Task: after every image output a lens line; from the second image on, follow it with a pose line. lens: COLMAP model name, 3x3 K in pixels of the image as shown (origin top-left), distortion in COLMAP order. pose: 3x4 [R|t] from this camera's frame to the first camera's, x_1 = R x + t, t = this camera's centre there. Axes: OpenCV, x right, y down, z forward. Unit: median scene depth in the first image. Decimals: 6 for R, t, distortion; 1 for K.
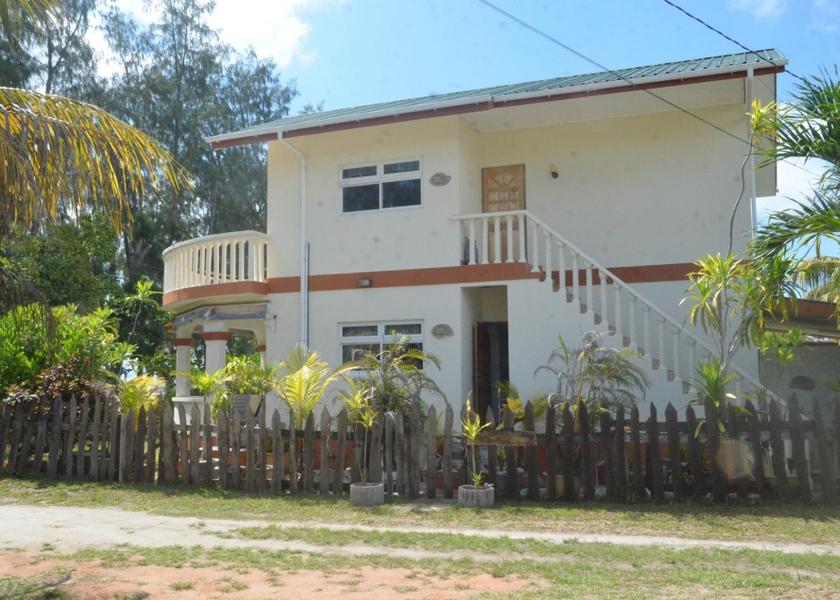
lens RADIAL K [[885.3, 0, 420.0], [0, 885.3, 300.0], [0, 0, 1]] dist [0.001639, 0.005520]
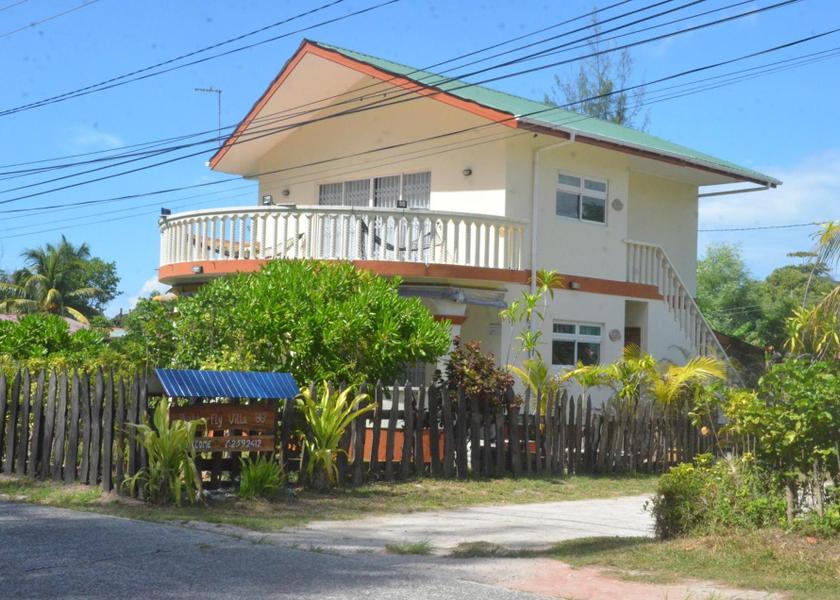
lens RADIAL K [[1165.4, 0, 420.0], [0, 1165.4, 300.0], [0, 0, 1]] dist [0.007149, 0.007758]
pose [[0.432310, 0.083844, 0.897819, -1.453942], [-0.124534, 0.991678, -0.032645, 0.069931], [-0.893084, -0.097696, 0.439153, 0.548659]]
